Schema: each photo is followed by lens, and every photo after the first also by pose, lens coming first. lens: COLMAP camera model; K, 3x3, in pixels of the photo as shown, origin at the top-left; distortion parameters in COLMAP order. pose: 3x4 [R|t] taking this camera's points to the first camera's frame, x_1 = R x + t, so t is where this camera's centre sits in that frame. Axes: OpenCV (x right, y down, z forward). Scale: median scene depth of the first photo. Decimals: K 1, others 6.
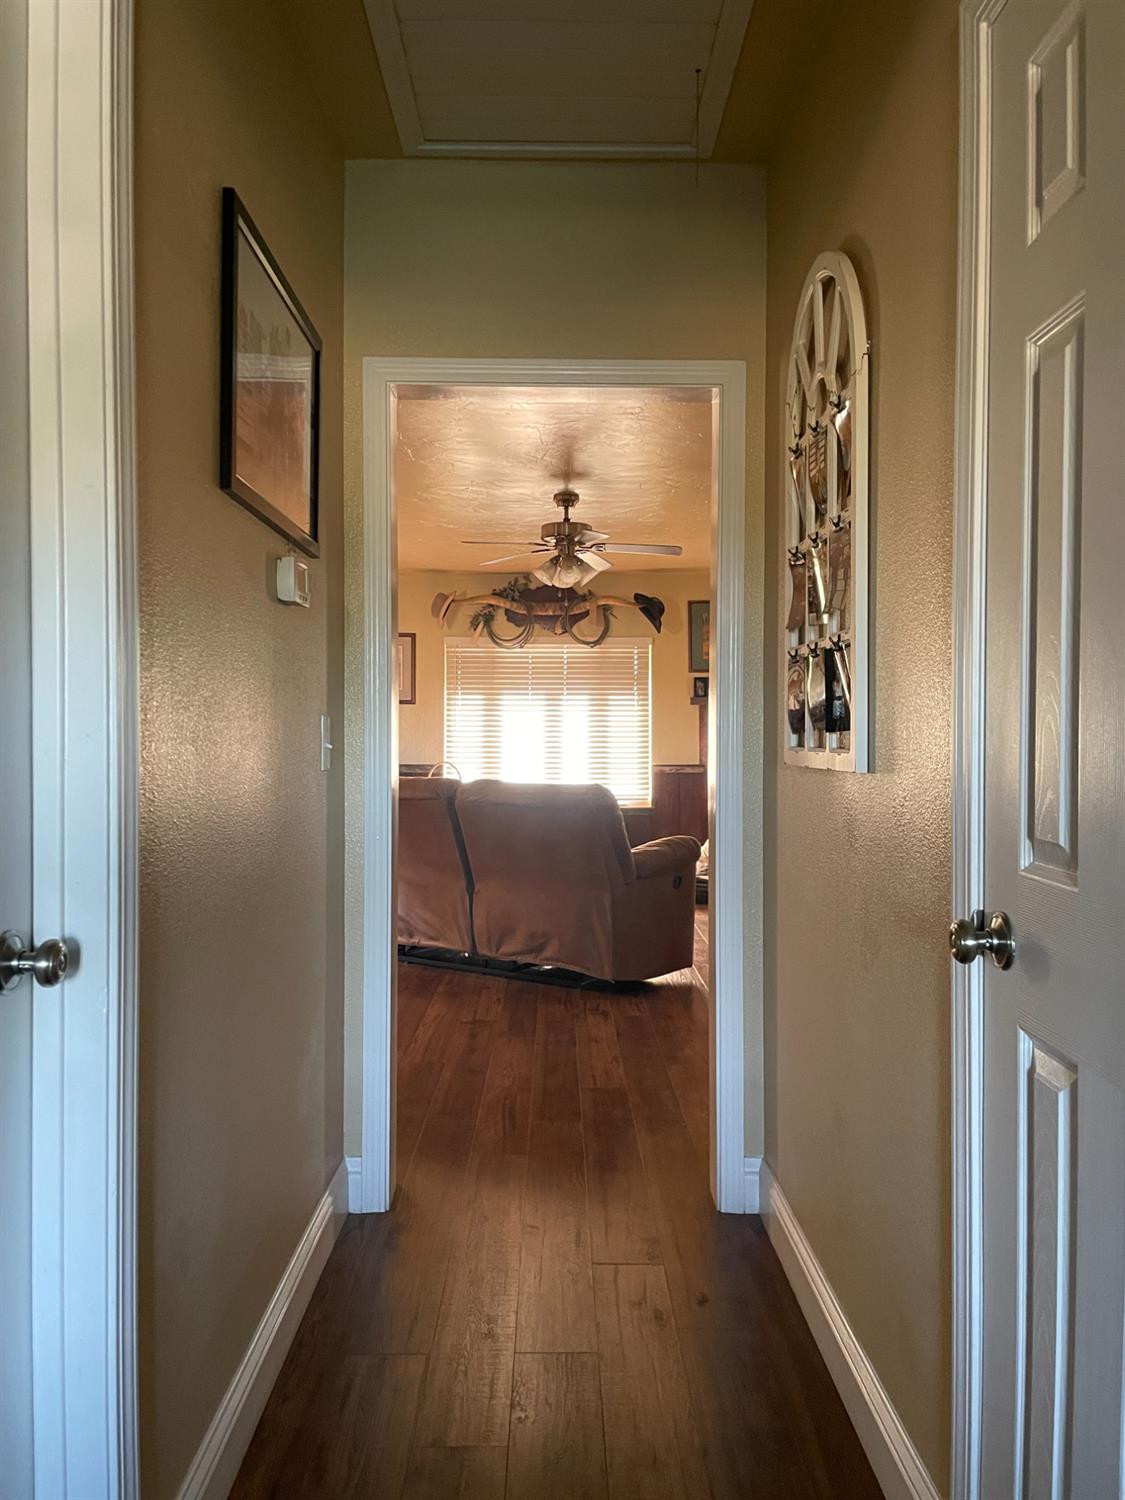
lens RADIAL K [[1134.5, 0, 558.9], [0, 1134.5, 743.1], [0, 0, 1]] dist [0.078849, -0.096866]
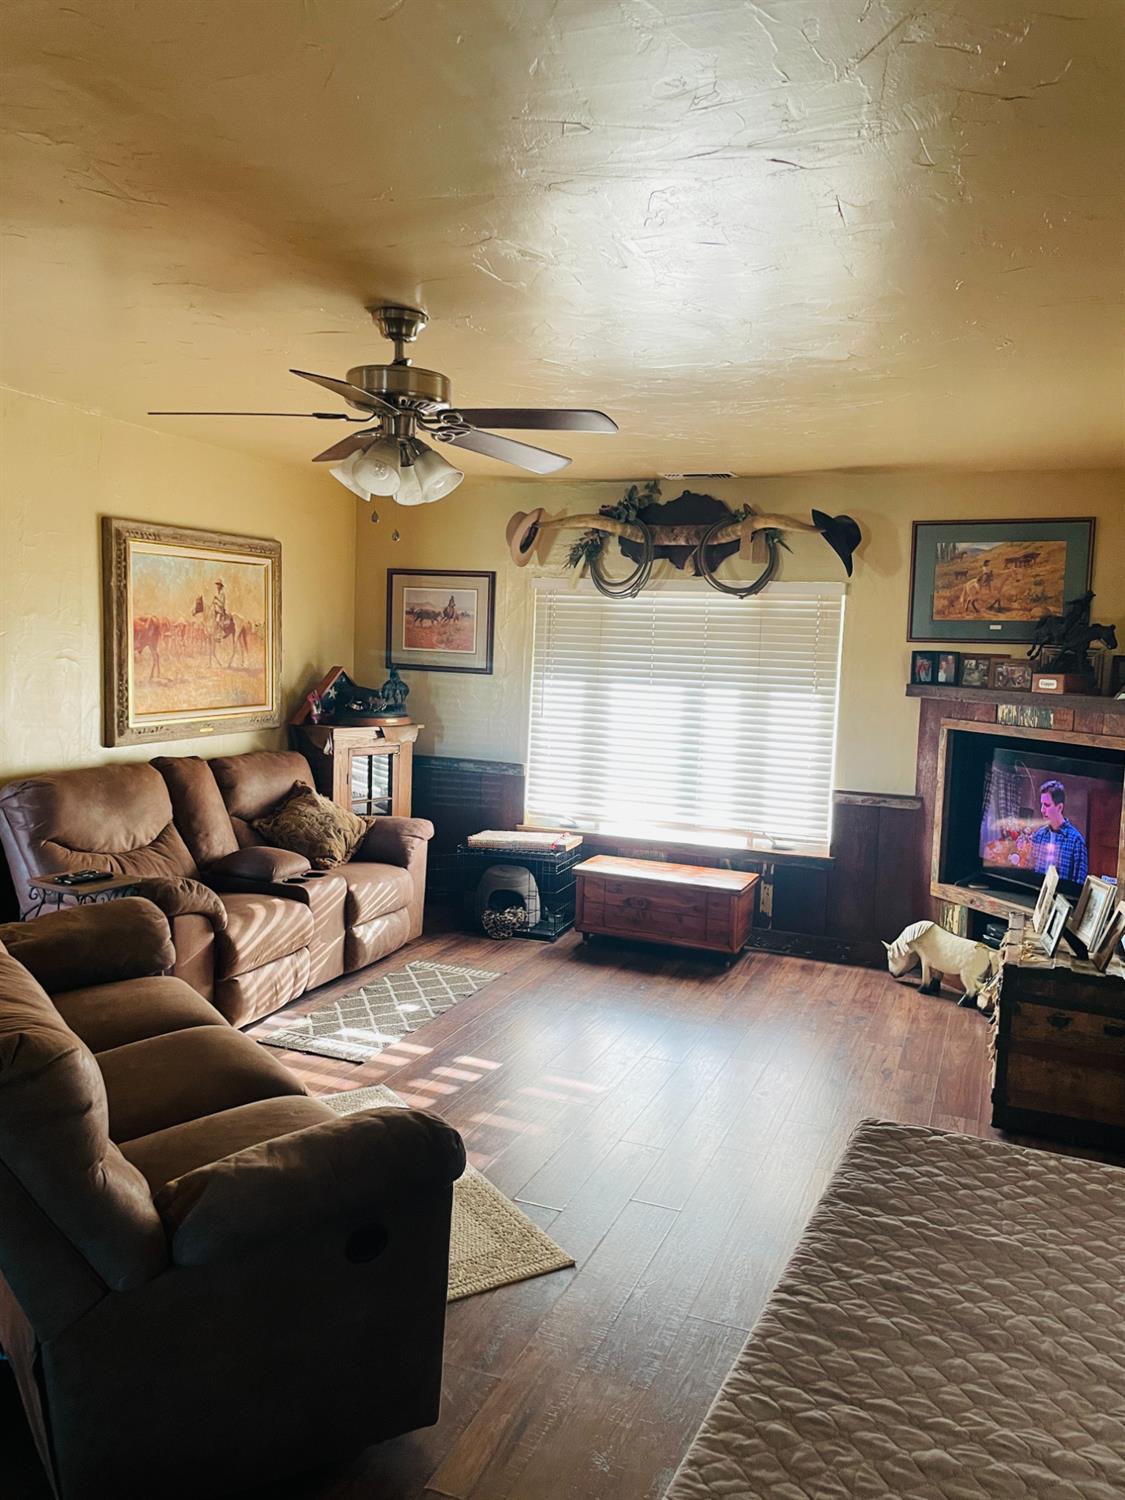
lens RADIAL K [[1134.5, 0, 554.3], [0, 1134.5, 744.7], [0, 0, 1]] dist [0.078849, -0.096866]
pose [[0.917558, 0.072443, -0.390946, 0.184900], [-0.044129, 0.995742, 0.080940, -0.049351], [0.395145, -0.057015, 0.916848, 0.374517]]
